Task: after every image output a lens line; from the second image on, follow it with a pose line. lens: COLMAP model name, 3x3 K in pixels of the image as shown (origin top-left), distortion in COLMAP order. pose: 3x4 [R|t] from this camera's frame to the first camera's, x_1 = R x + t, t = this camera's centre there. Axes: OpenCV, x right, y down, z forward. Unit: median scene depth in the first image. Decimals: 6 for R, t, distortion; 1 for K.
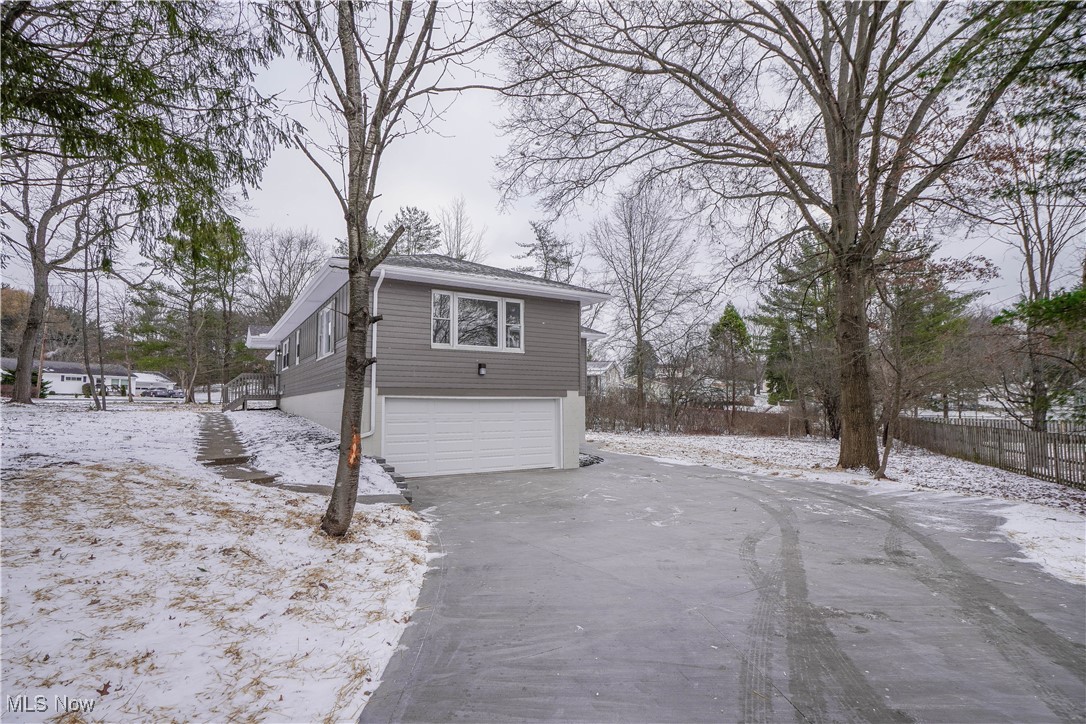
lens RADIAL K [[551.1, 0, 536.7], [0, 551.1, 366.8], [0, 0, 1]] dist [-0.036305, 0.006849]
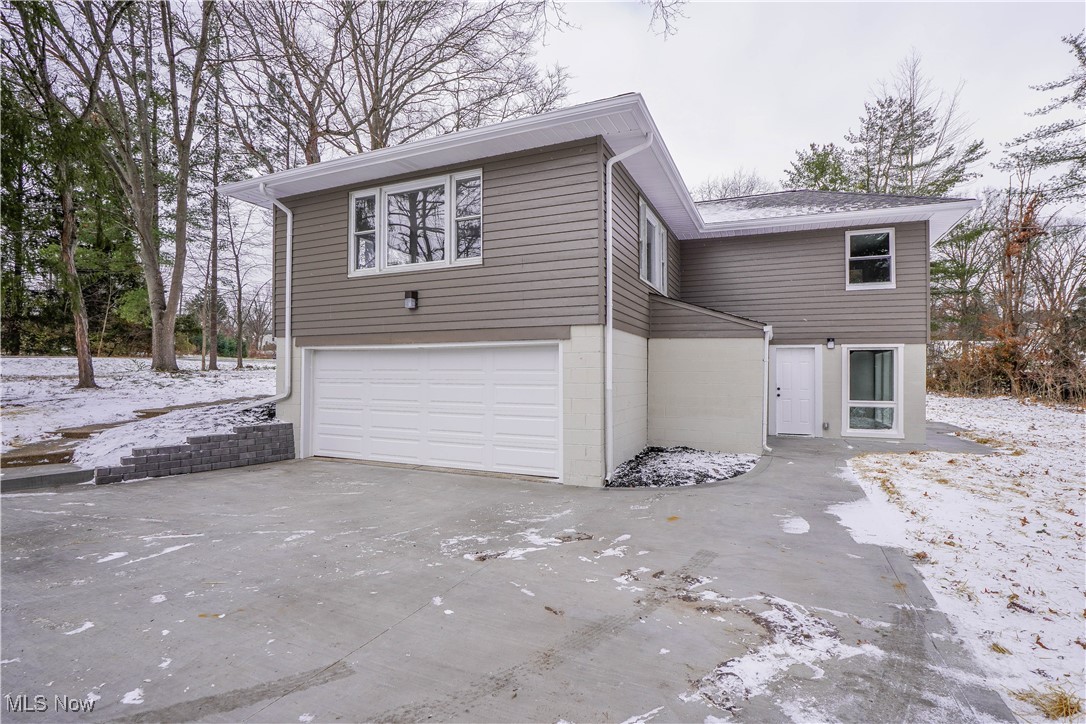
lens RADIAL K [[551.1, 0, 527.7], [0, 551.1, 377.4], [0, 0, 1]] dist [-0.036305, 0.006849]
pose [[0.549640, 0.010788, -0.835332, 0.138768], [0.052495, 0.997495, 0.047424, 0.020795], [0.833751, -0.069916, 0.547697, 0.232071]]
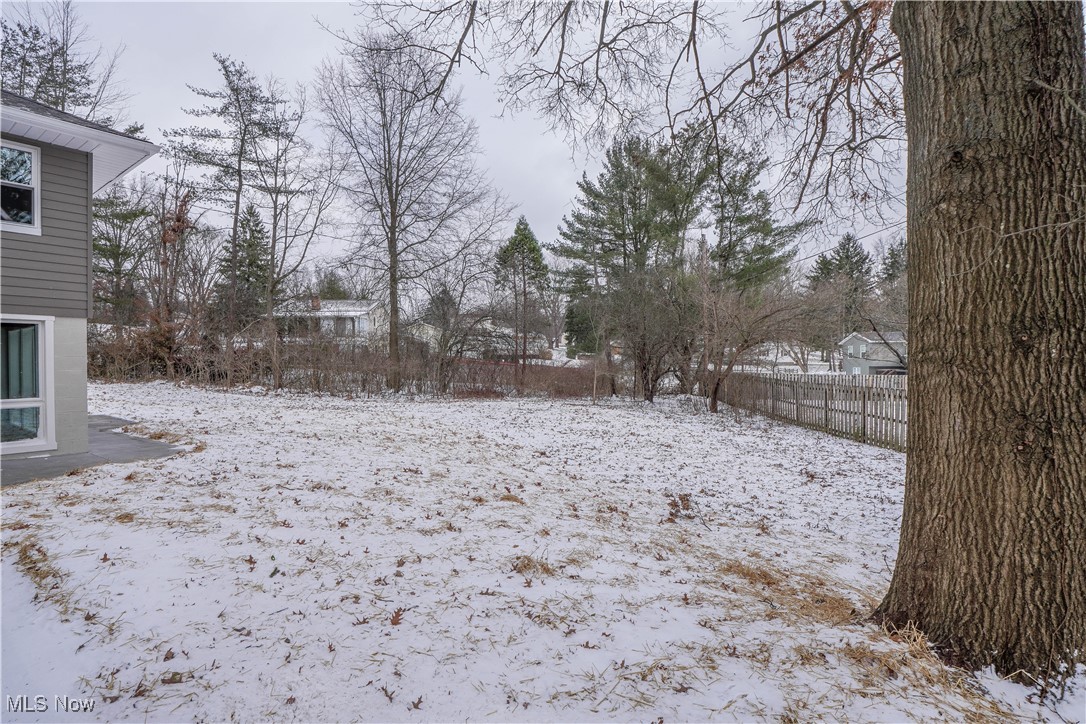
lens RADIAL K [[551.1, 0, 546.7], [0, 551.1, 361.3], [0, 0, 1]] dist [-0.036305, 0.006849]
pose [[0.934337, 0.000671, 0.356389, 0.117584], [-0.026434, 0.997374, 0.067423, 0.024283], [-0.355408, -0.072416, 0.931902, 0.282067]]
